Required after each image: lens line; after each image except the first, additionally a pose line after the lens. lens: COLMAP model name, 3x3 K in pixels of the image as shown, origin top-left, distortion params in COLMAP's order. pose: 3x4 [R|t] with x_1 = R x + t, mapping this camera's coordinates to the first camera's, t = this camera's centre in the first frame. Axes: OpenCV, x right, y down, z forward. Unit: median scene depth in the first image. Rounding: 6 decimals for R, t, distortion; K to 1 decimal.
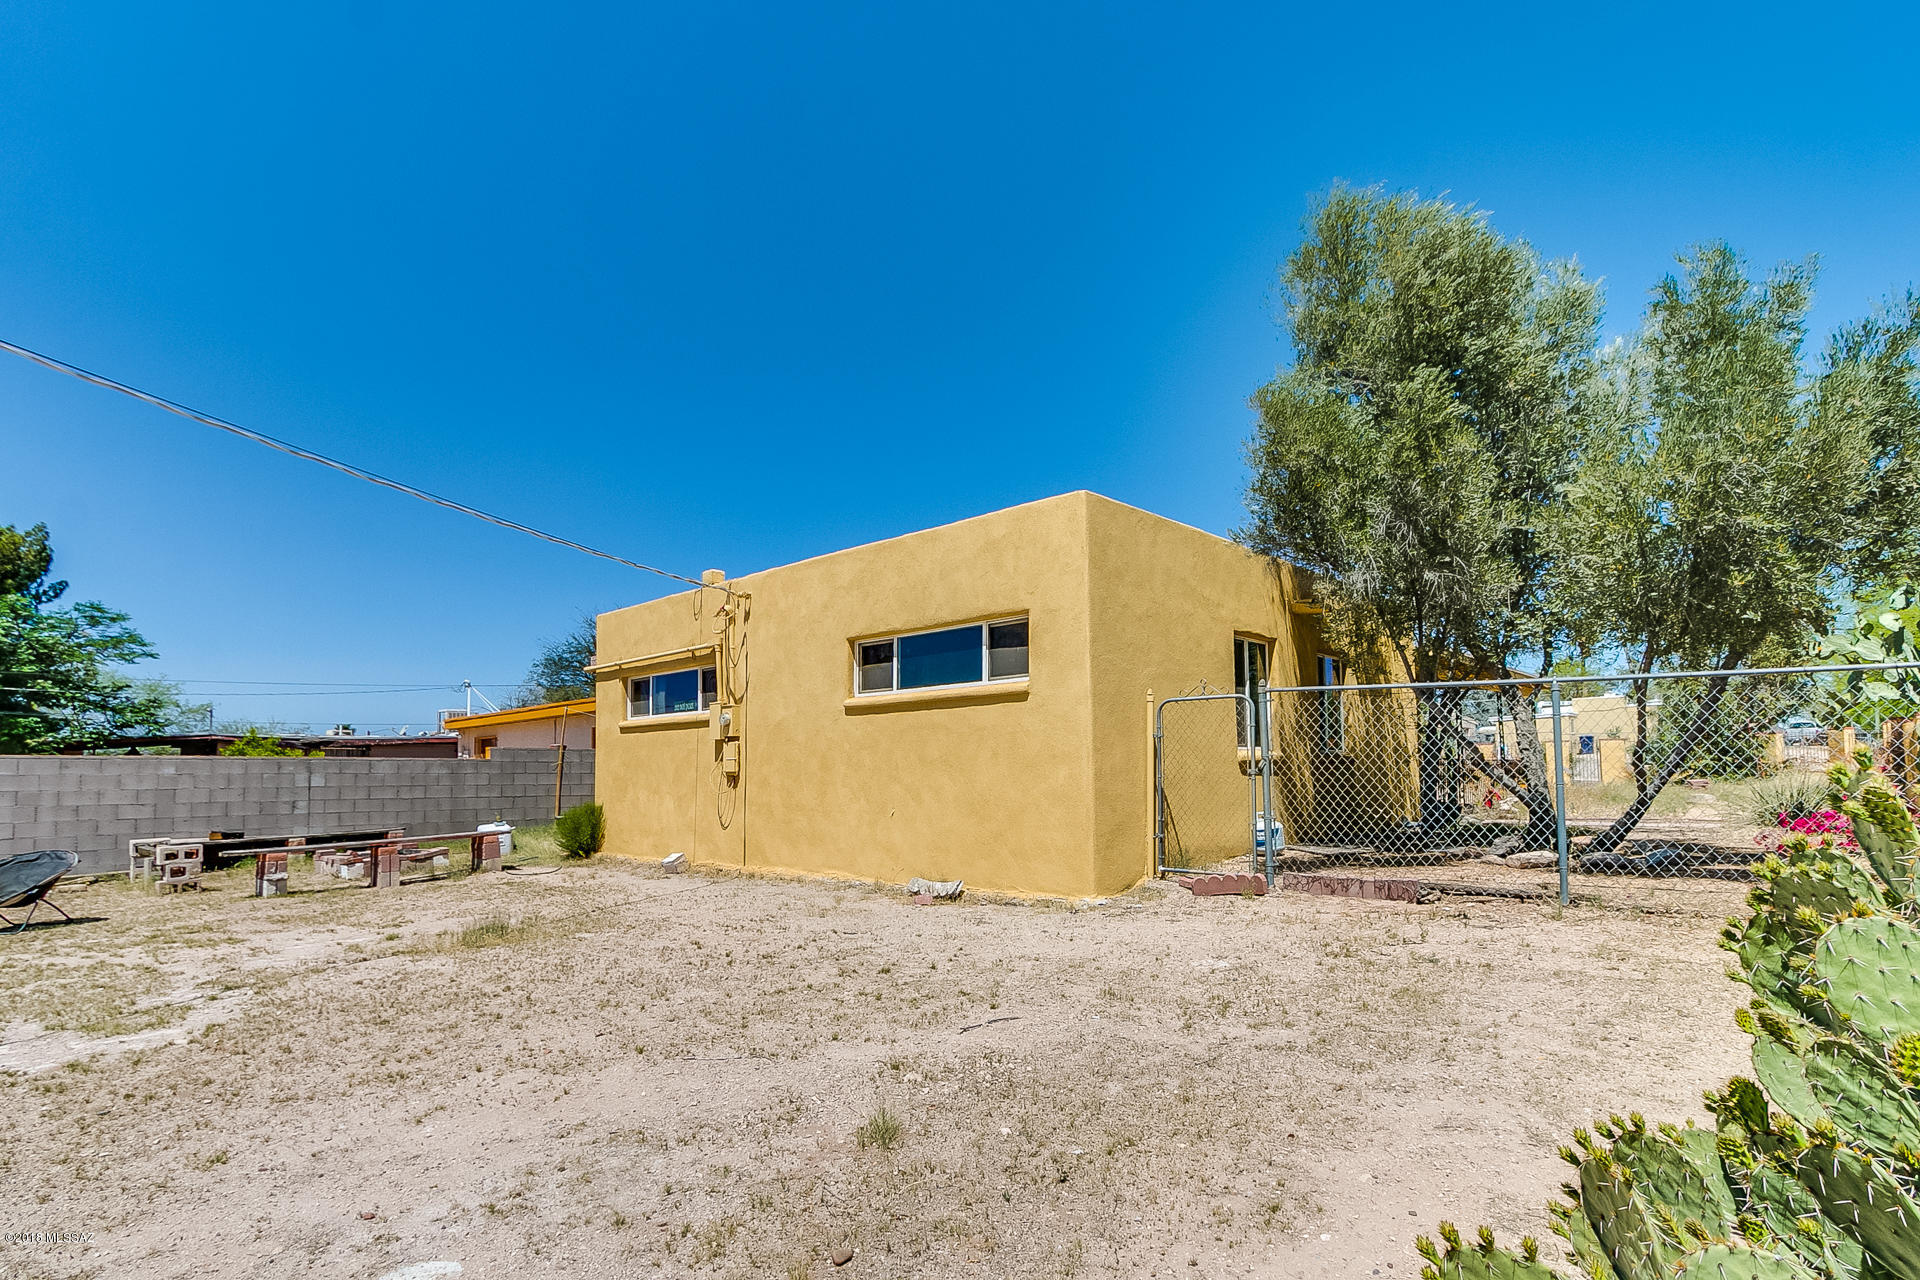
lens RADIAL K [[927.1, 0, 958.7], [0, 927.1, 730.2], [0, 0, 1]] dist [0.000985, 0.000217]
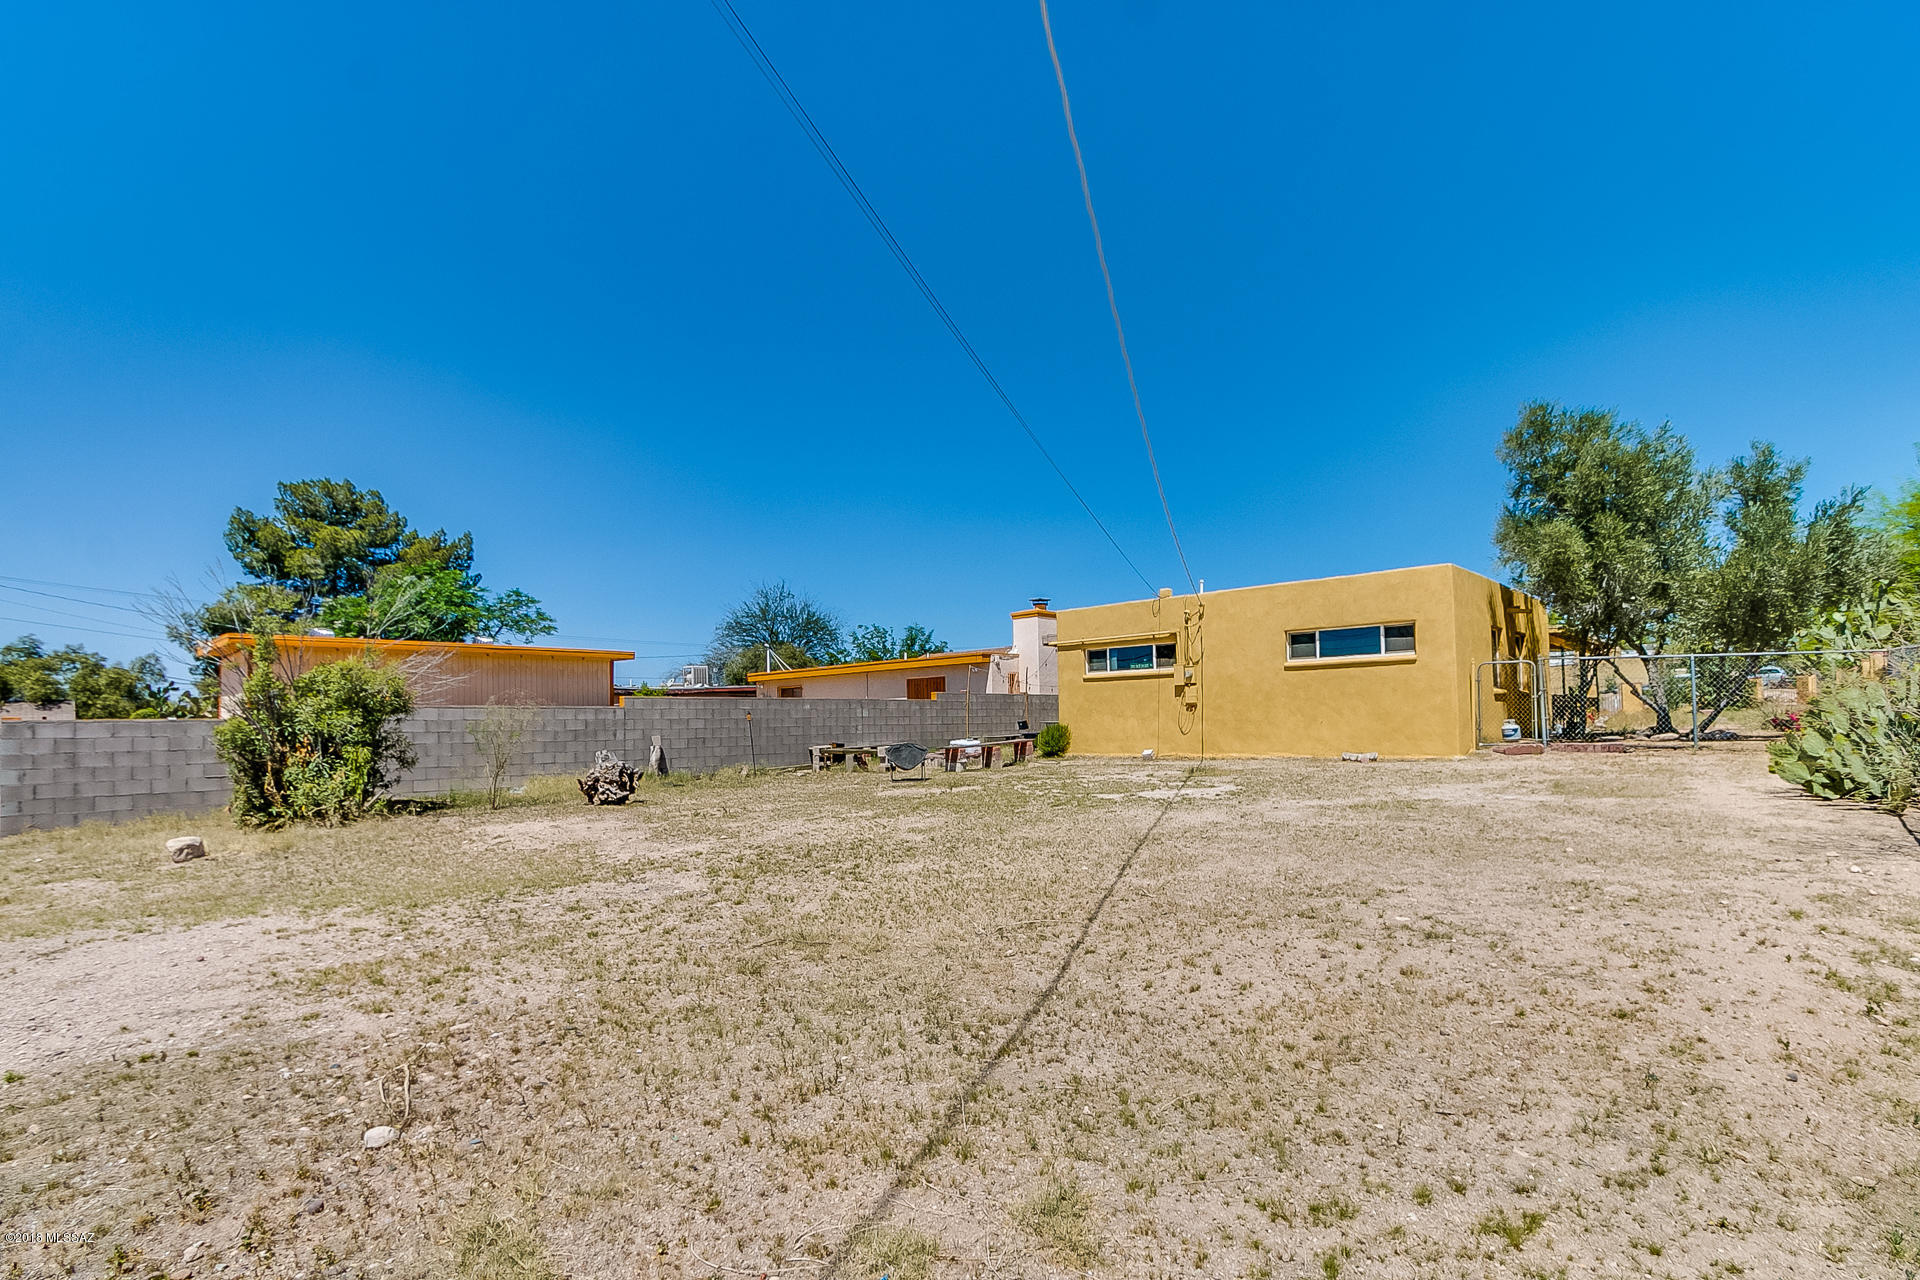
lens RADIAL K [[866.7, 0, 966.0], [0, 866.7, 698.3], [0, 0, 1]] dist [-0.002249, -0.000182]
pose [[0.999896, -0.006804, -0.012725, -0.757435], [0.007066, 0.999762, 0.020622, -0.001766], [0.012581, -0.020709, 0.999706, -0.790674]]
